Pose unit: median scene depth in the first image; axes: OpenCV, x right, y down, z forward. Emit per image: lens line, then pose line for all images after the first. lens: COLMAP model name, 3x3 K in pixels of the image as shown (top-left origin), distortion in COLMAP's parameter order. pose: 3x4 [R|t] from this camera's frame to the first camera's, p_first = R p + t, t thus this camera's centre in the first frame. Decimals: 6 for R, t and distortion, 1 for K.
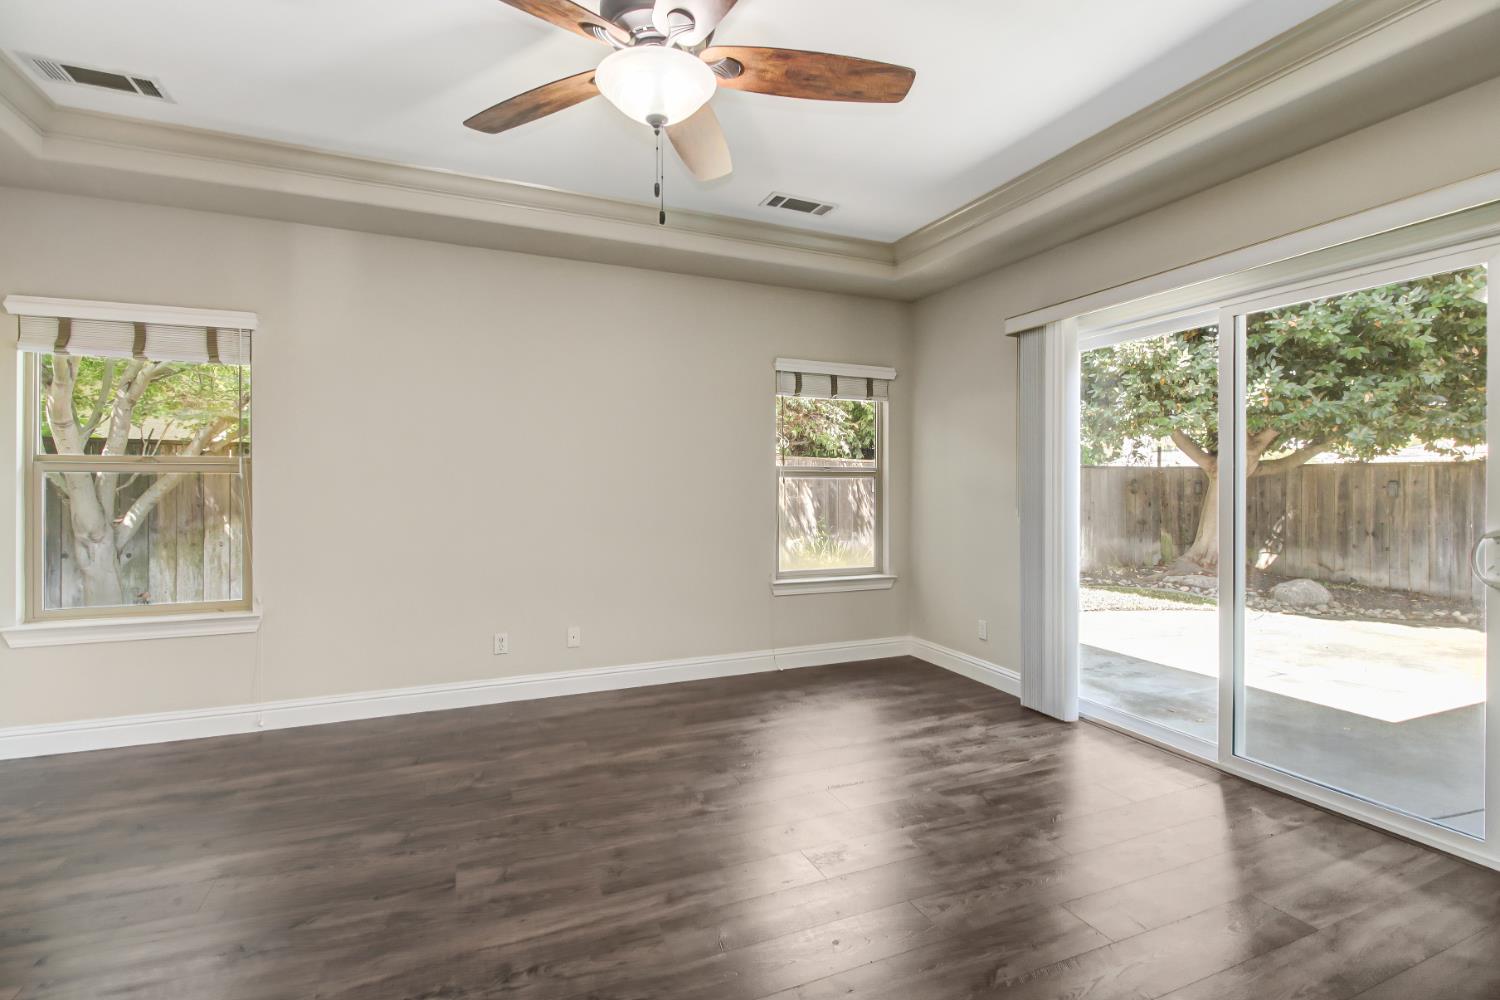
lens RADIAL K [[696.8, 0, 755.3], [0, 696.8, 486.4], [0, 0, 1]] dist [0.021425, -0.014657]
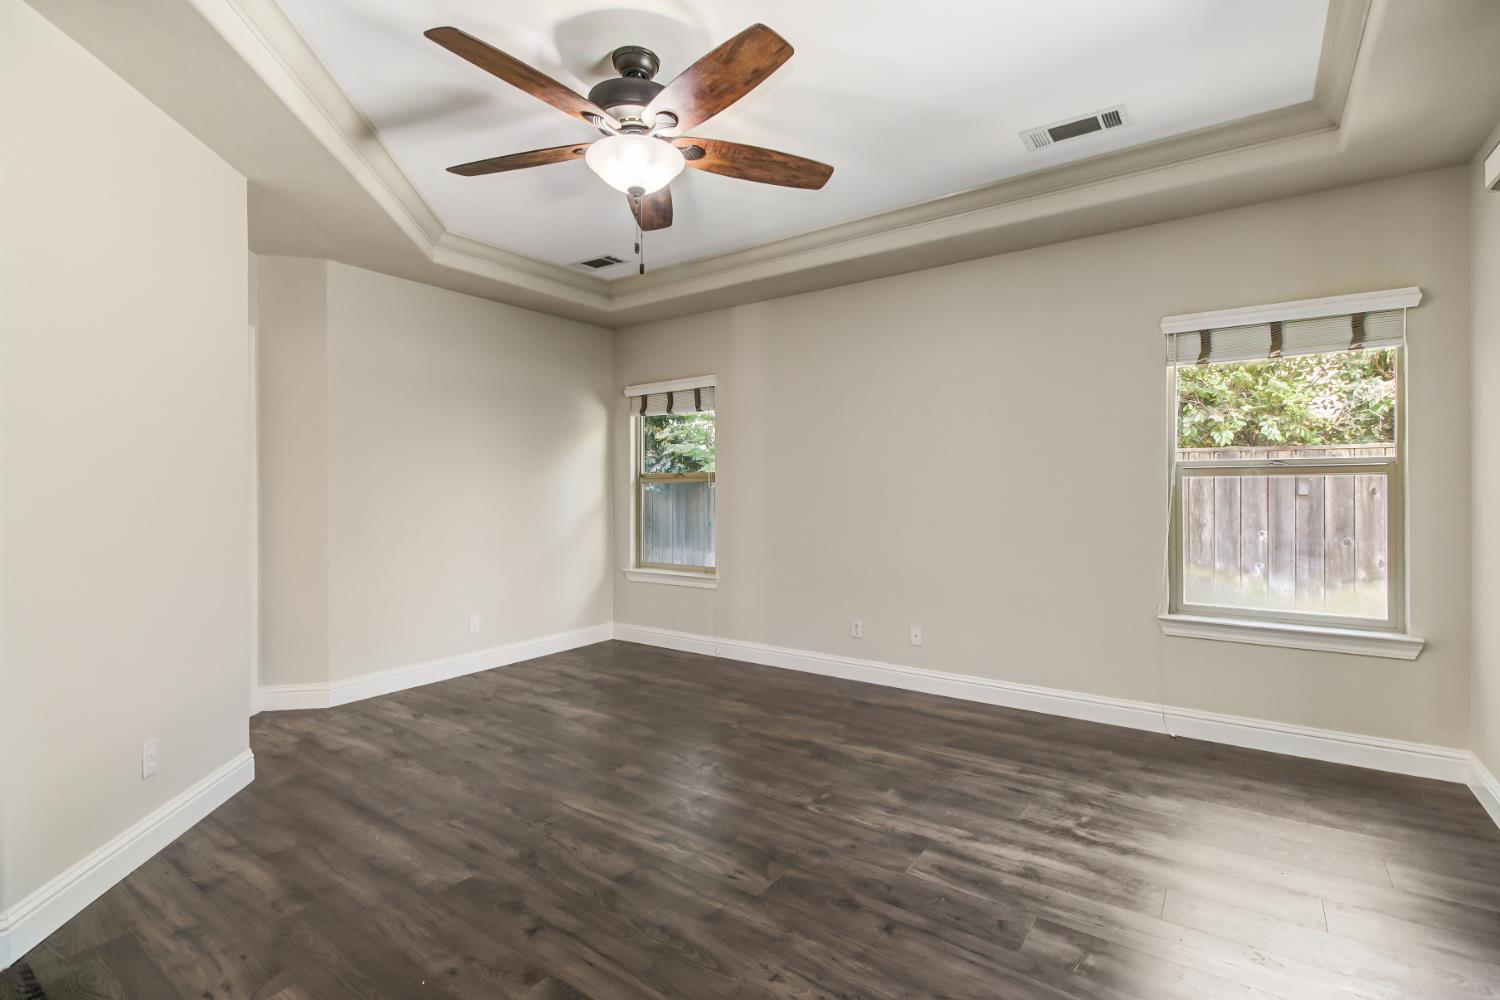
lens RADIAL K [[671.0, 0, 729.6], [0, 671.0, 486.5], [0, 0, 1]] dist [0.003336, -0.000427]
pose [[0.524935, -0.009870, -0.851085, 0.563428], [0.002835, 0.999947, -0.009847, 0.005052], [0.851138, 0.002756, 0.524935, 0.311356]]
